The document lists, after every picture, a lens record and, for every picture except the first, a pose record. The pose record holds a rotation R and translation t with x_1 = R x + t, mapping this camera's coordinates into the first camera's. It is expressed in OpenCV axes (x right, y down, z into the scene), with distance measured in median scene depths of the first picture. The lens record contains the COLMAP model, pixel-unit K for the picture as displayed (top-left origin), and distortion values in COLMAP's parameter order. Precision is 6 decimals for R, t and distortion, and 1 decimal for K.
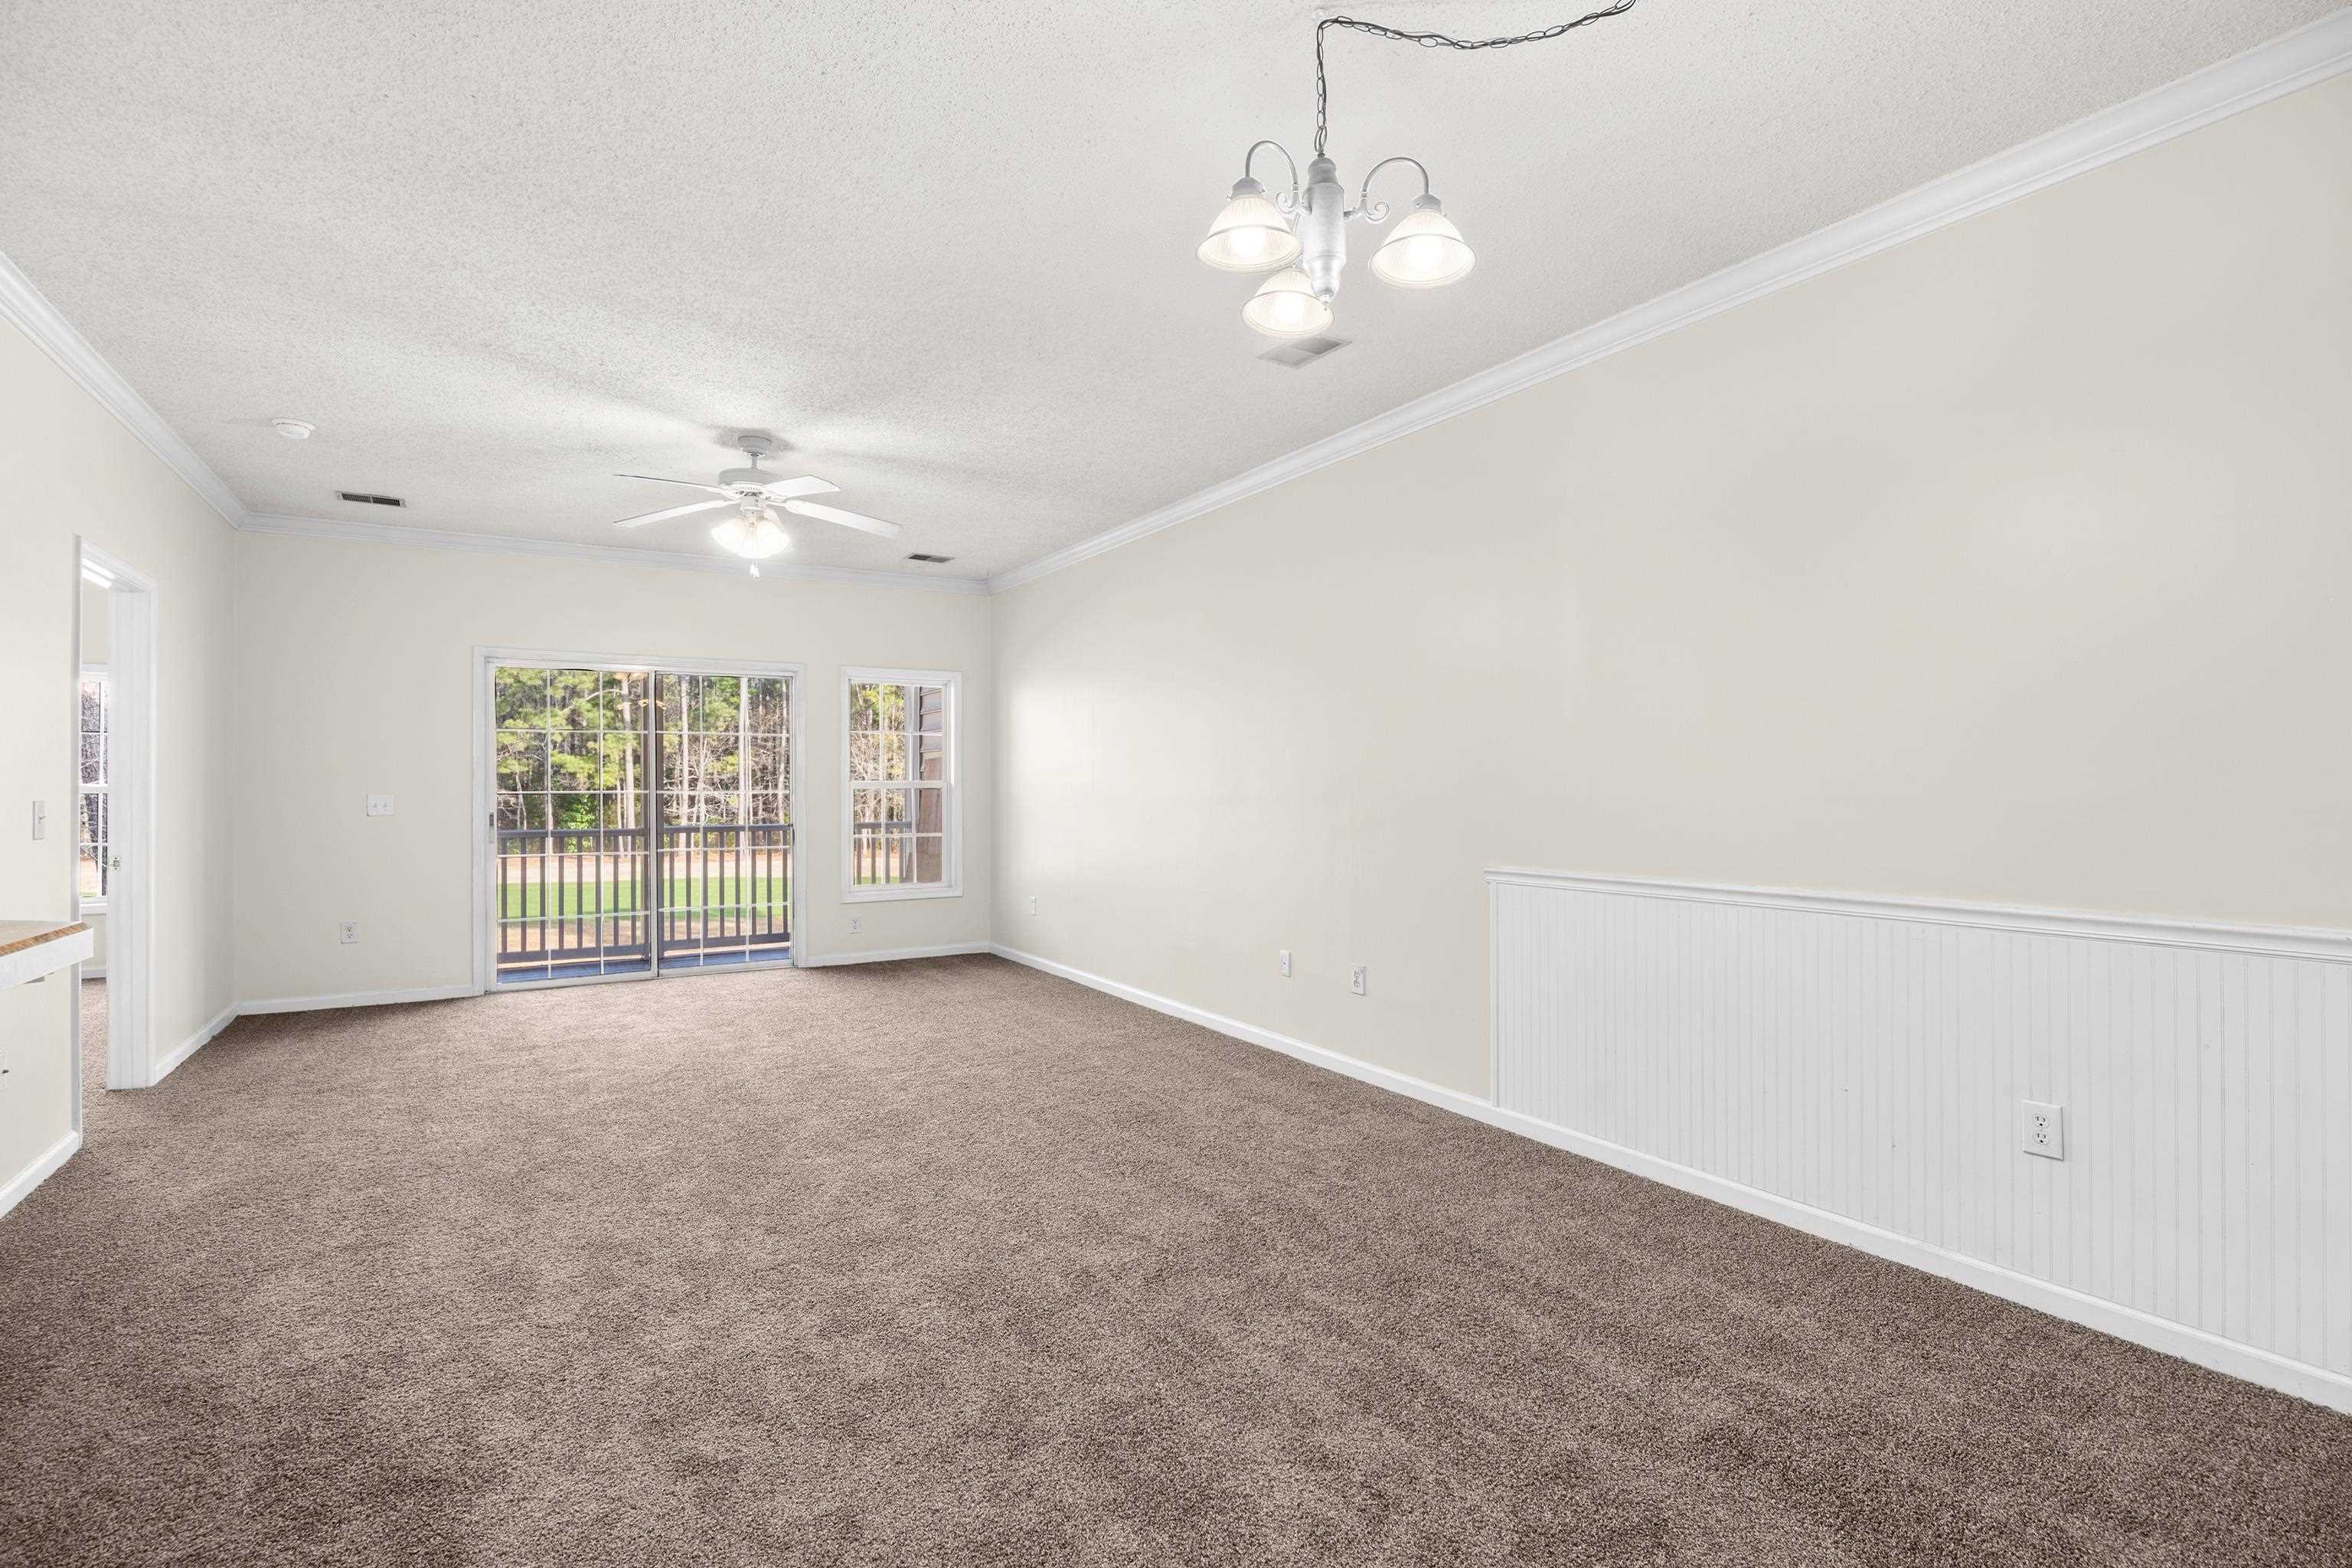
lens RADIAL K [[1088.0, 0, 1176.0], [0, 1088.0, 784.0], [0, 0, 1]] dist [-0.000676, -0.000027]
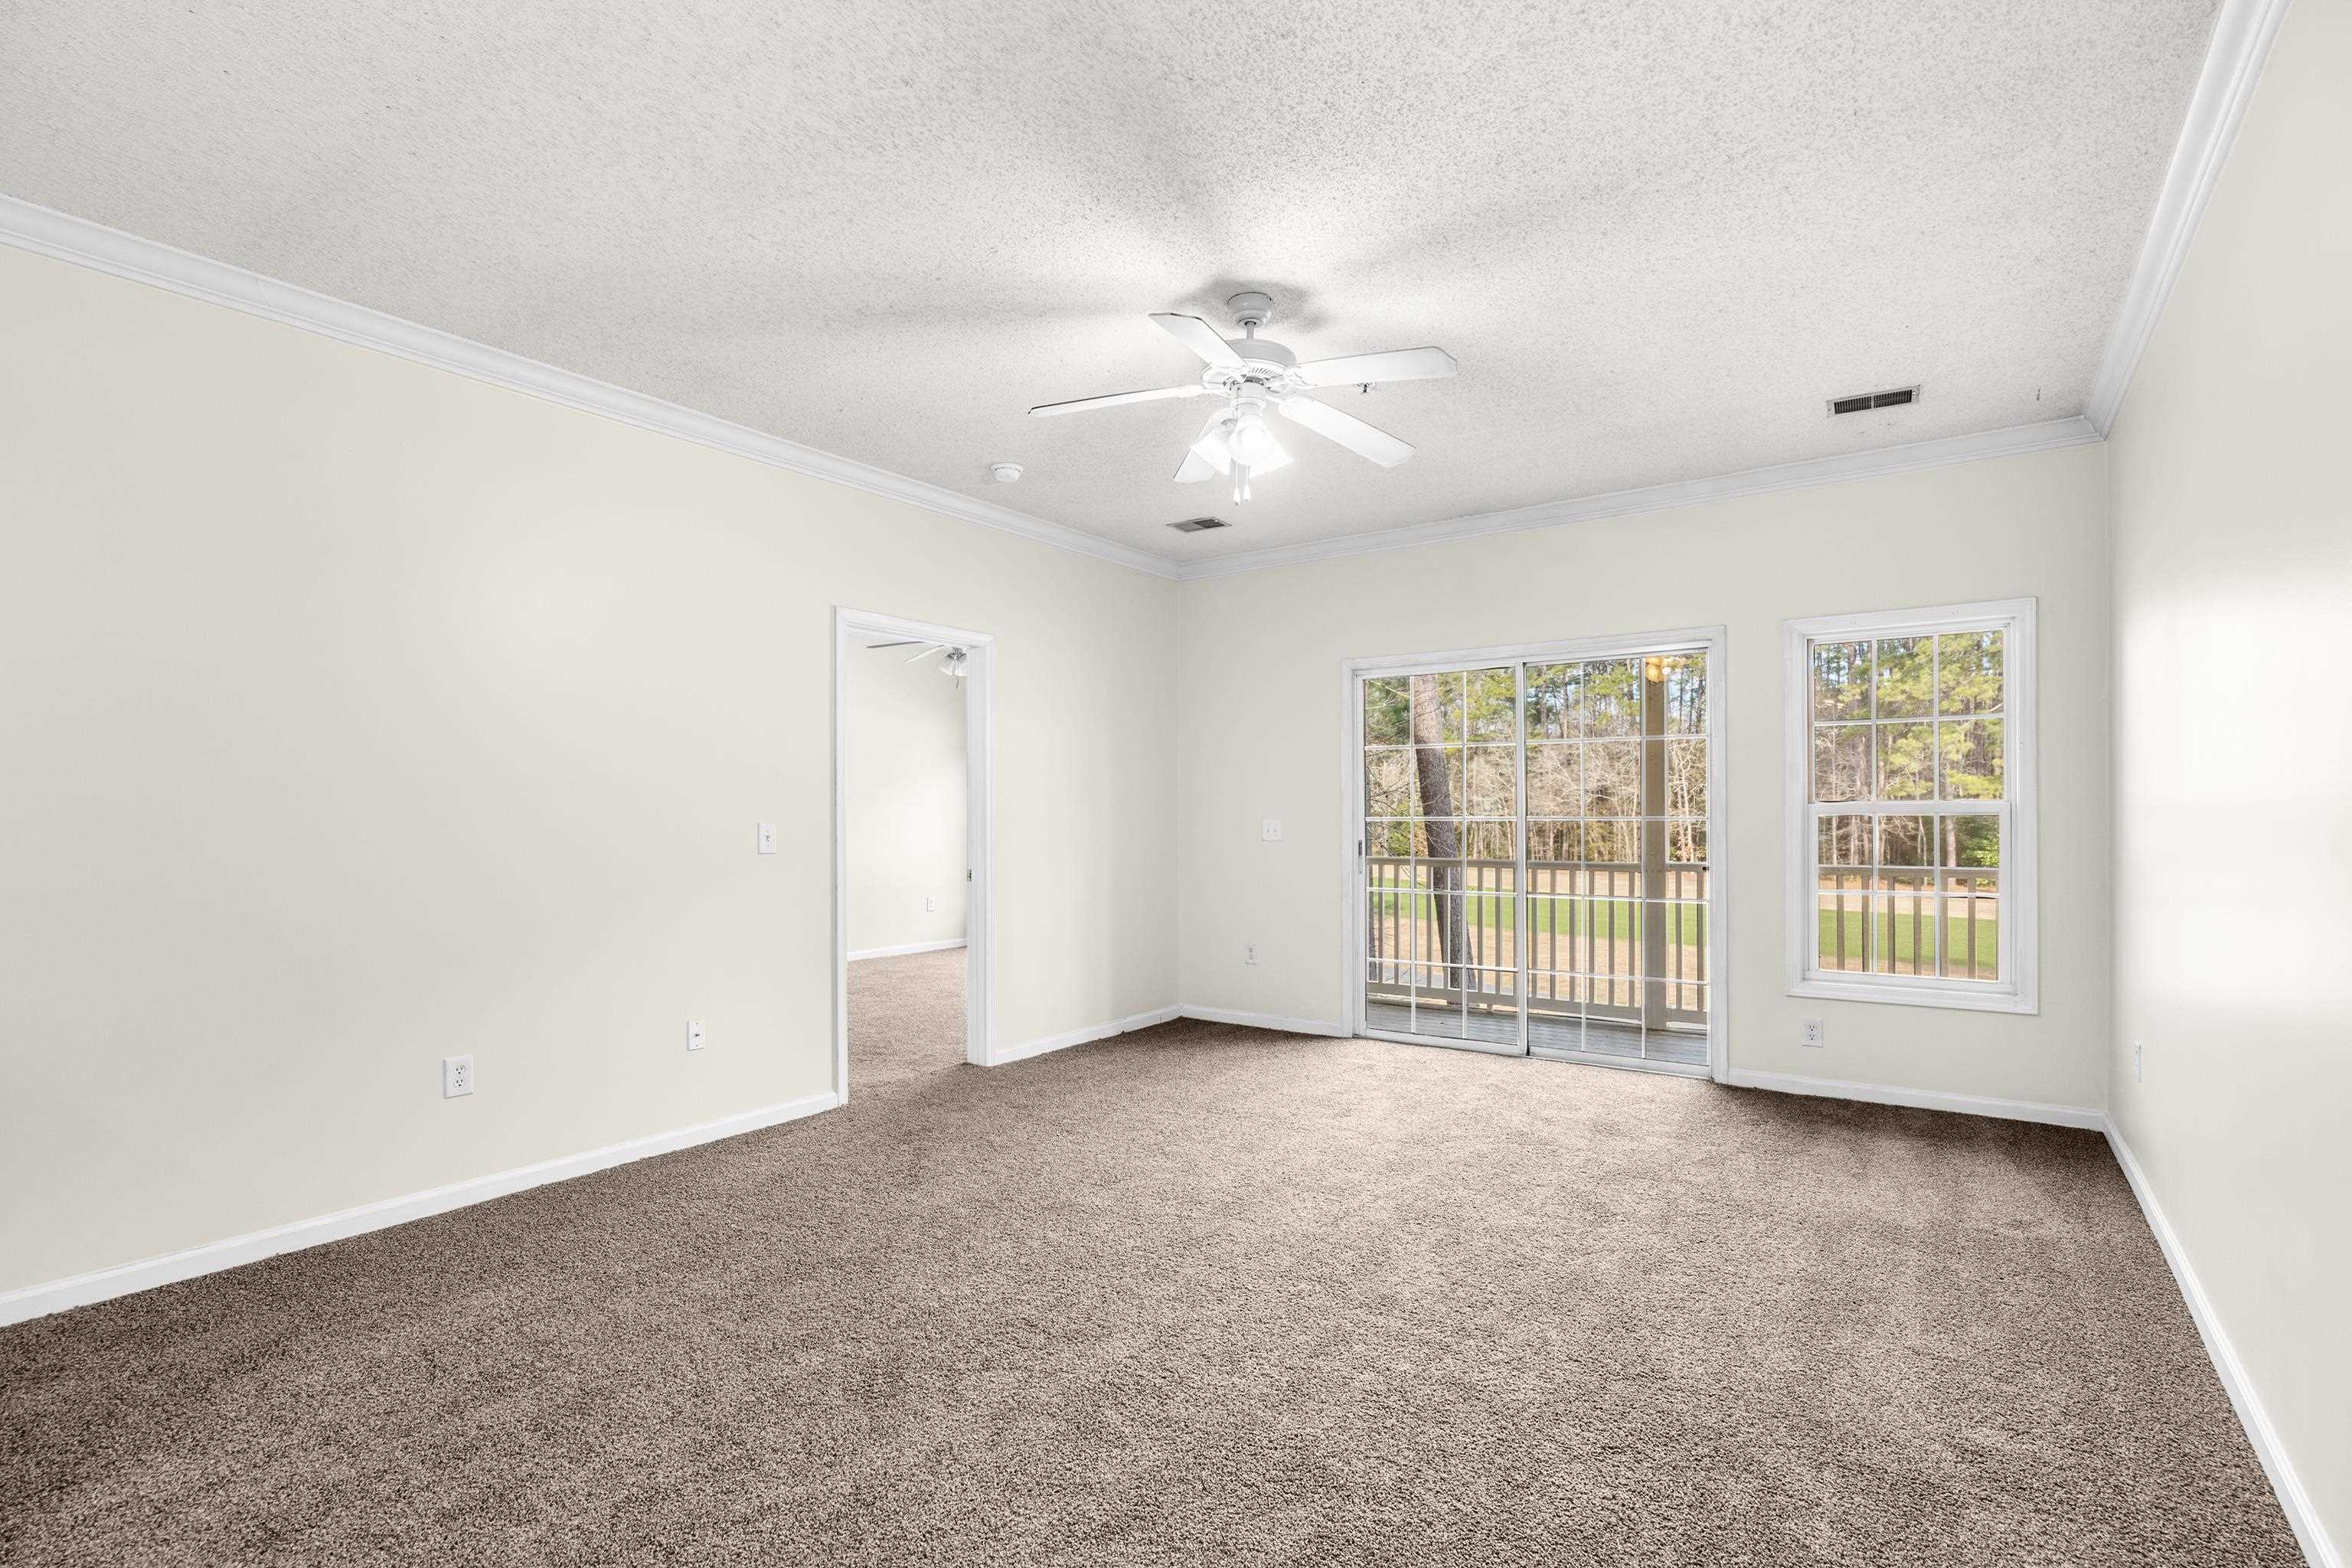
lens RADIAL K [[1104.5, 0, 1173.6], [0, 1104.5, 818.1], [0, 0, 1]] dist [-0.017874, -0.000070]
pose [[0.392850, 0.003706, -0.919595, 0.162959], [0.005086, 0.999968, 0.006203, 0.001346], [0.919588, -0.007114, 0.392819, 0.492363]]
